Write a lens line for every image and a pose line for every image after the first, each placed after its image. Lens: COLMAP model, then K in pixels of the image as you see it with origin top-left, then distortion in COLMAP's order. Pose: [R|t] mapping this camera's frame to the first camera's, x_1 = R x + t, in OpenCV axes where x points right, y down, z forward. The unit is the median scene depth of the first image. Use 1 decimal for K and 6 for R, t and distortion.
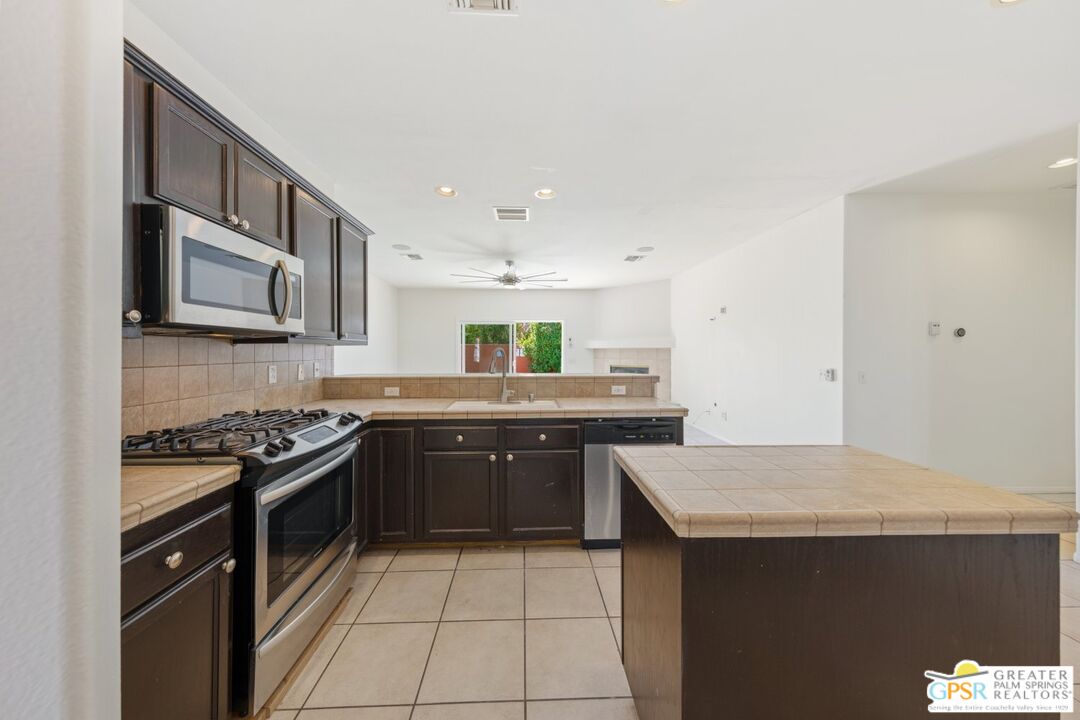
lens RADIAL K [[362.7, 0, 537.0], [0, 362.7, 356.5], [0, 0, 1]] dist [0.001510, -0.000041]
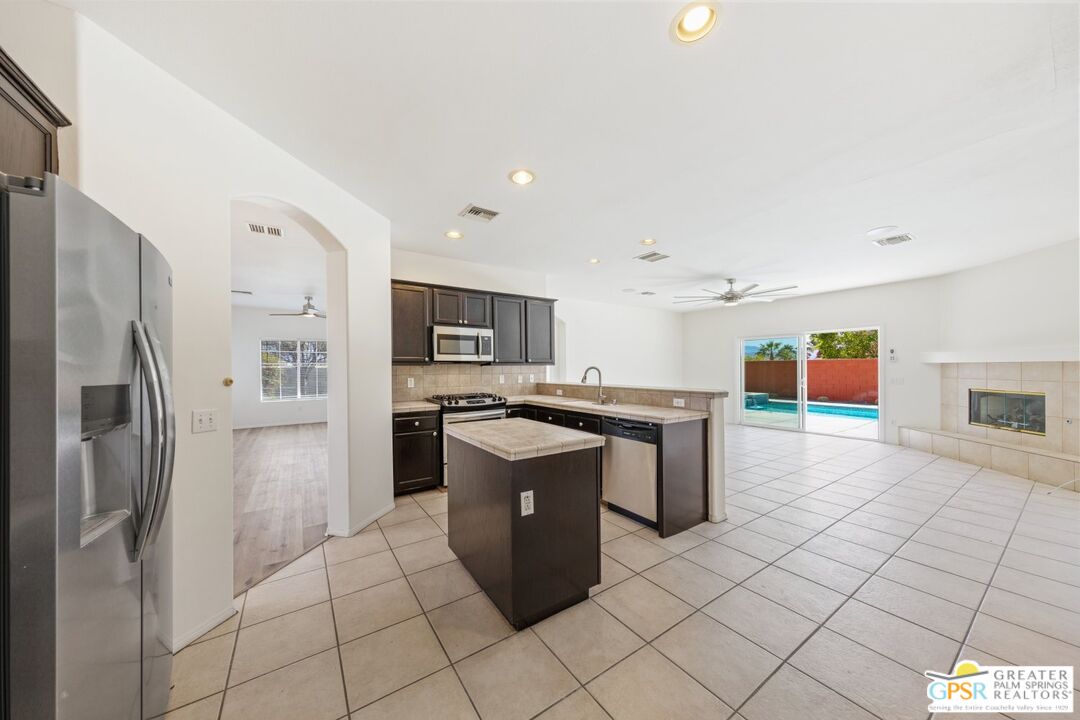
lens RADIAL K [[362.7, 0, 532.9], [0, 362.7, 368.9], [0, 0, 1]] dist [0.001510, -0.000041]
pose [[0.531713, 0.001954, -0.846922, 0.584625], [-0.009155, 0.999952, -0.003441, -0.003740], [0.846875, 0.009583, 0.531705, -0.001242]]
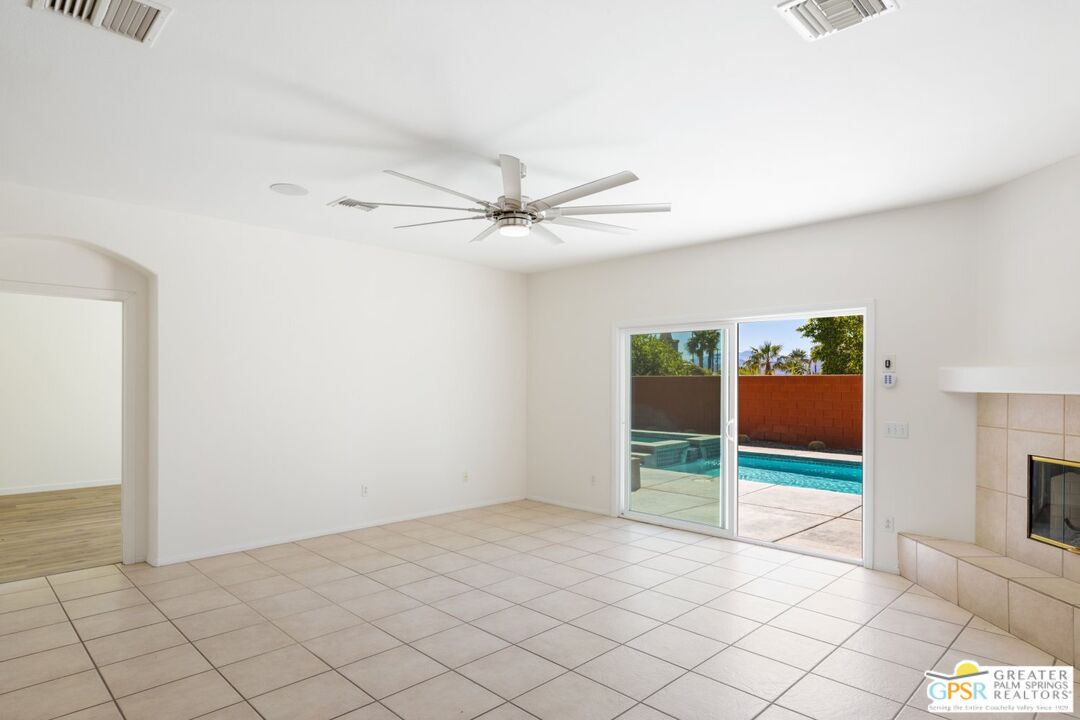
lens RADIAL K [[609.8, 0, 540.9], [0, 609.8, 382.2], [0, 0, 1]] dist [0.004201, 0.001137]
pose [[0.688409, 0.009130, -0.725265, 0.491163], [-0.020976, 0.999753, -0.007324, -0.035578], [0.725019, 0.020255, 0.688431, 0.715078]]
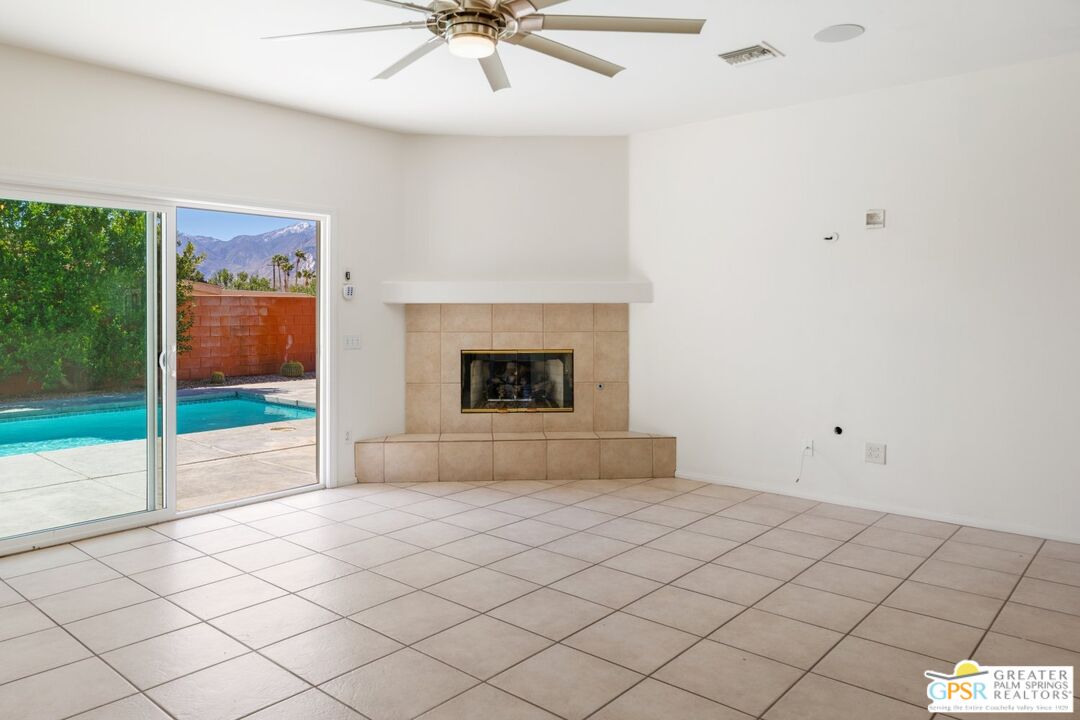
lens RADIAL K [[726.6, 0, 538.0], [0, 726.6, 363.5], [0, 0, 1]] dist [0.012538, -0.000188]
pose [[0.682091, -0.054200, 0.729256, -0.479077], [0.012308, 0.997959, 0.062659, -0.013189], [-0.731164, -0.033764, 0.681366, 0.781269]]
